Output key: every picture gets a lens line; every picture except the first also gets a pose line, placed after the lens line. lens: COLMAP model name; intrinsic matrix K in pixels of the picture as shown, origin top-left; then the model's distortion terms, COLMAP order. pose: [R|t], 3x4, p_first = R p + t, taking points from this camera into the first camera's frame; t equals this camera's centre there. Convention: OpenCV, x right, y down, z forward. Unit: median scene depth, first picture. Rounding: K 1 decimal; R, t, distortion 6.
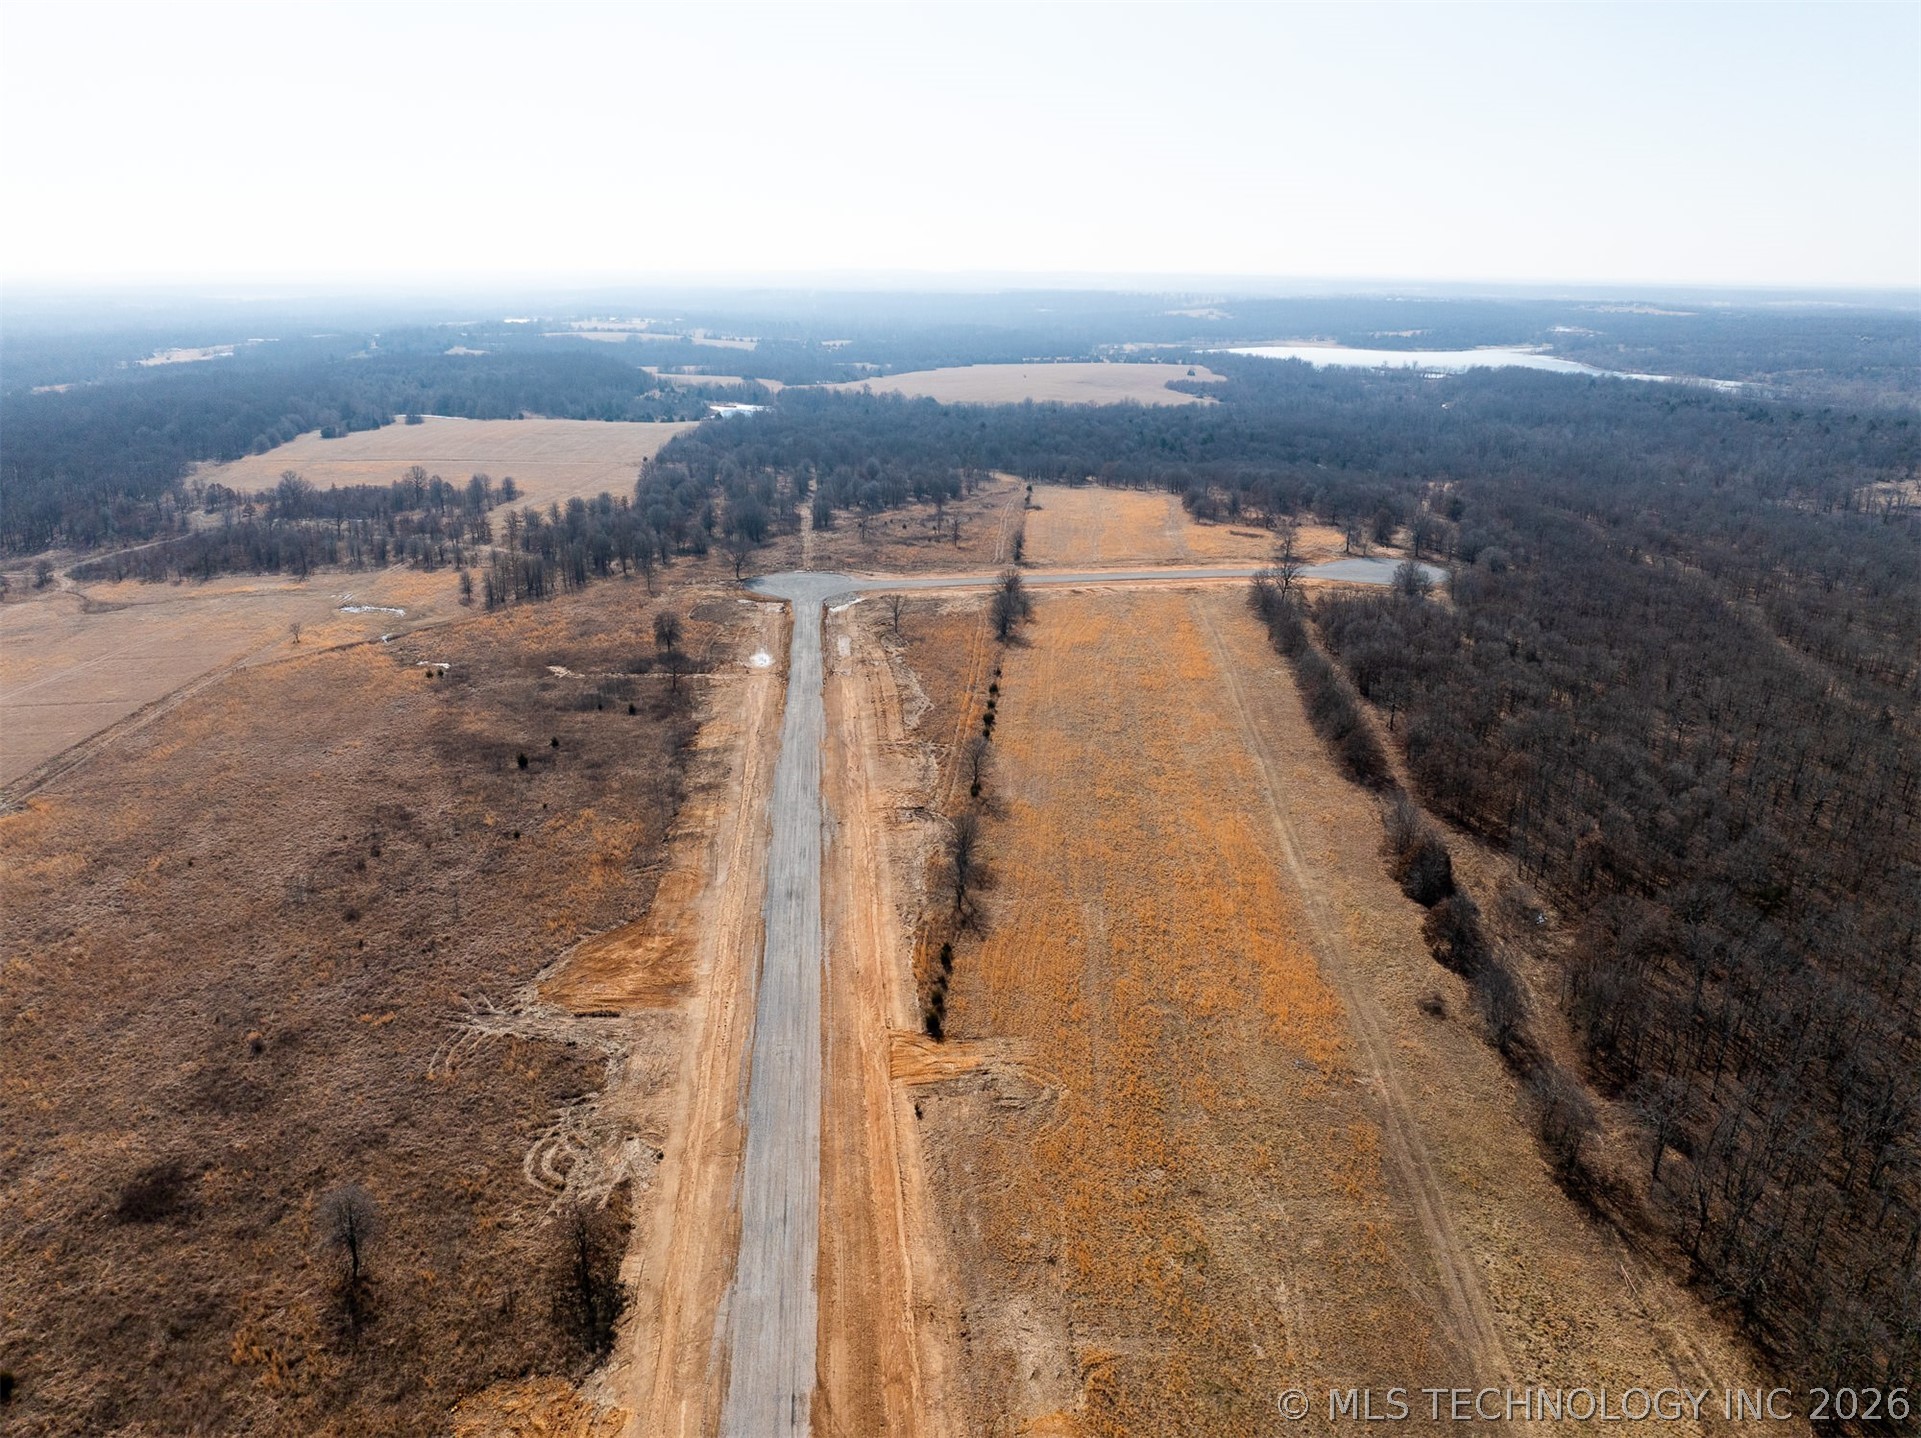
lens RADIAL K [[1344.8, 0, 963.1], [0, 1344.8, 735.7], [0, 0, 1]] dist [-0.035545, 0.000922]
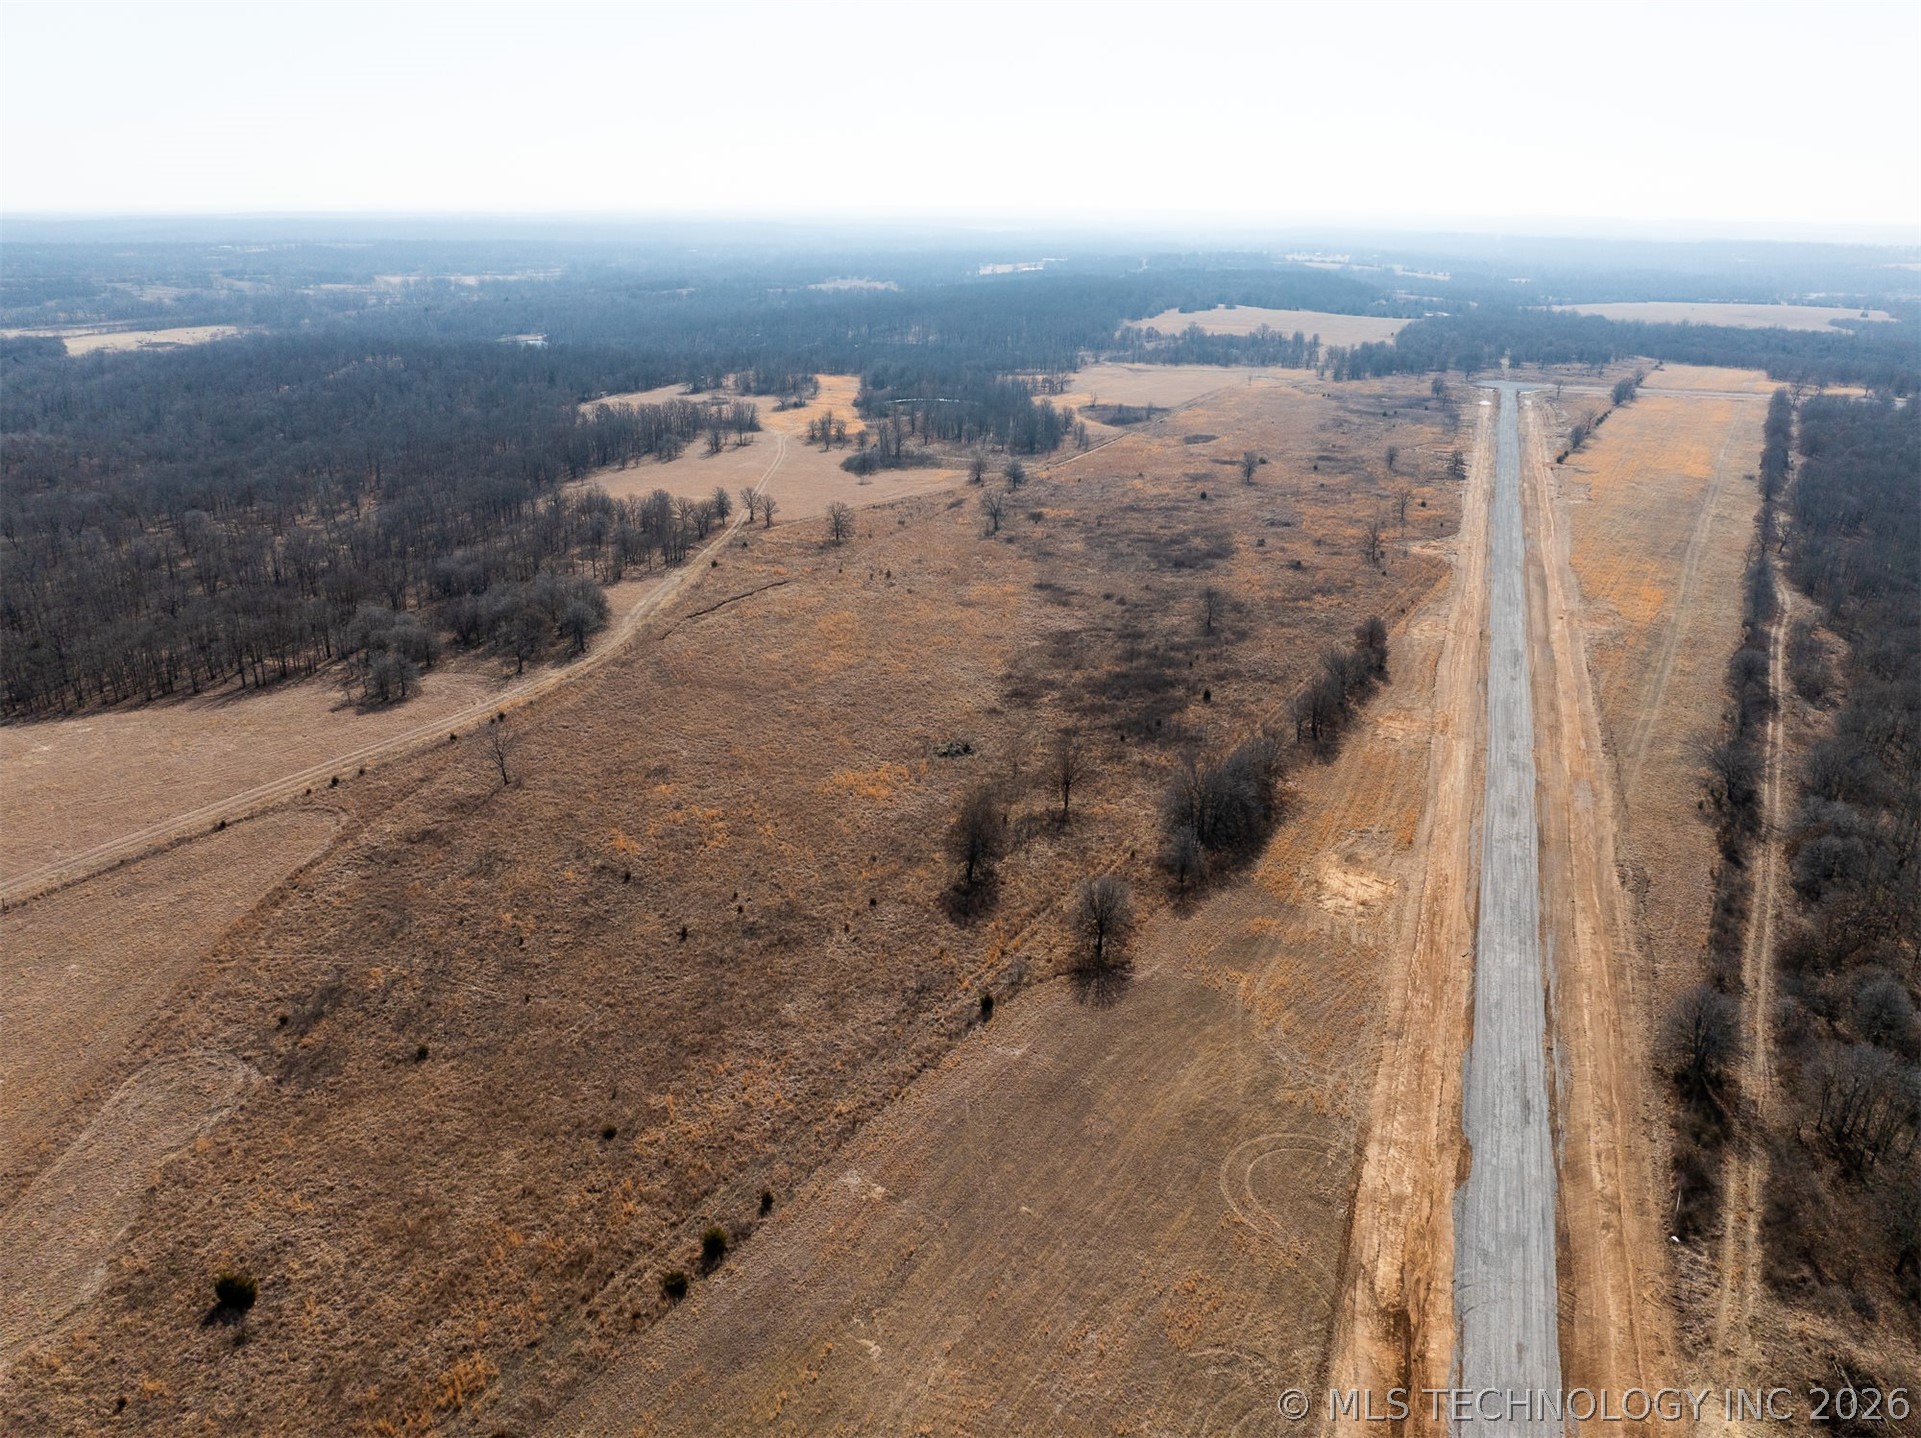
lens RADIAL K [[1344.8, 0, 959.2], [0, 1344.8, 718.6], [0, 0, 1]] dist [-0.035545, 0.000922]
pose [[0.893866, 0.161531, -0.418224, 0.052735], [-0.150229, 0.986825, 0.060057, 0.362875], [0.422415, 0.009146, 0.906356, -1.018774]]
